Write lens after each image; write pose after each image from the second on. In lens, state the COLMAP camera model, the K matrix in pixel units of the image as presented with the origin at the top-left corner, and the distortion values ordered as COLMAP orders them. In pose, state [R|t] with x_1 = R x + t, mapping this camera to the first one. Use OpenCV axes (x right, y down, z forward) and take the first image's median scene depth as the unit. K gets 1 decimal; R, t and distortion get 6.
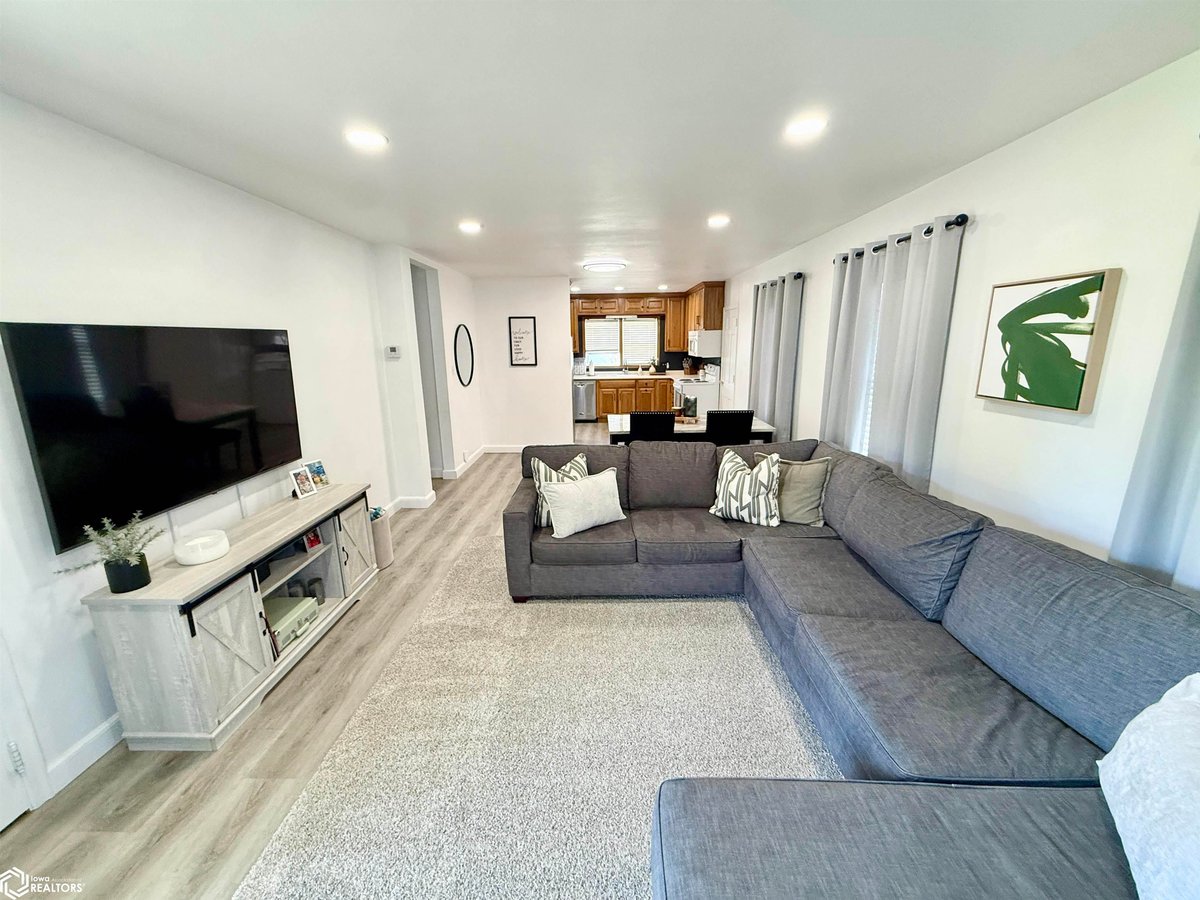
lens RADIAL K [[482.1, 0, 600.6], [0, 482.1, 455.3], [0, 0, 1]] dist [0.001622, 0.000019]
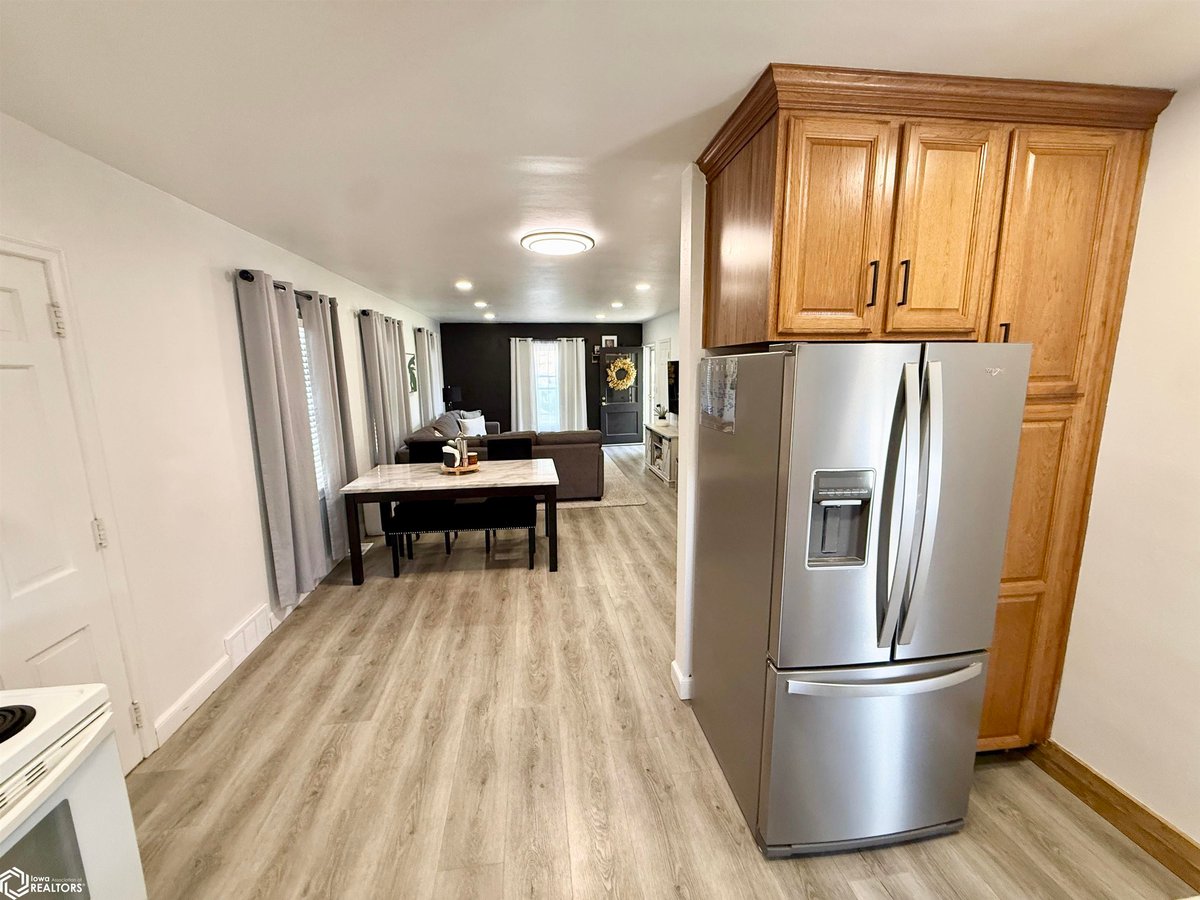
lens RADIAL K [[482.1, 0, 602.6], [0, 482.1, 447.3], [0, 0, 1]] dist [0.001622, 0.000019]
pose [[-0.989031, 0.045743, -0.140445, 0.038064], [-0.012456, 0.921623, 0.387885, -0.321810], [0.147180, 0.385380, -0.910945, 1.332990]]
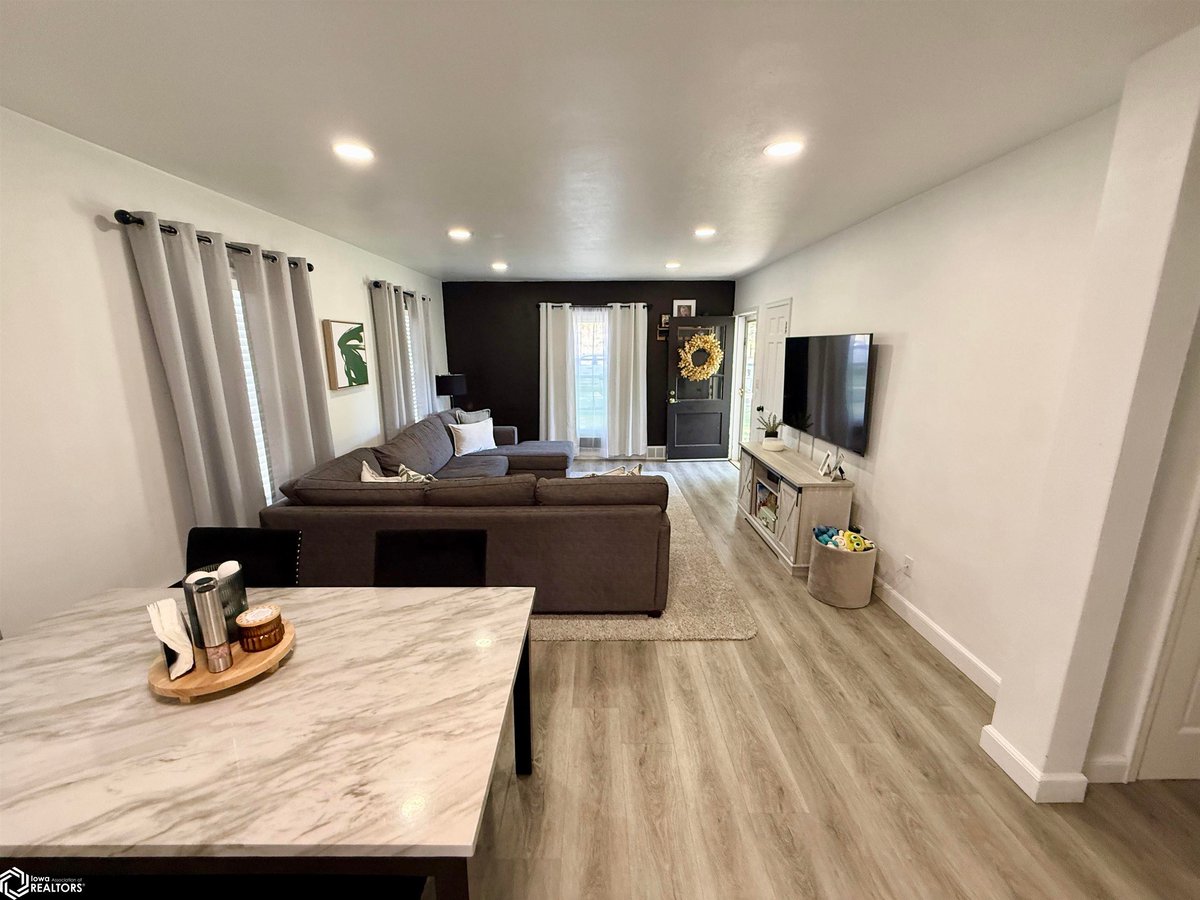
lens RADIAL K [[482.1, 0, 596.9], [0, 482.1, 455.0], [0, 0, 1]] dist [0.001622, 0.000019]
pose [[-0.999893, 0.013898, 0.004482, -0.023209], [0.014453, 0.898088, 0.439577, -0.218647], [0.002085, 0.439595, -0.898194, 0.903145]]
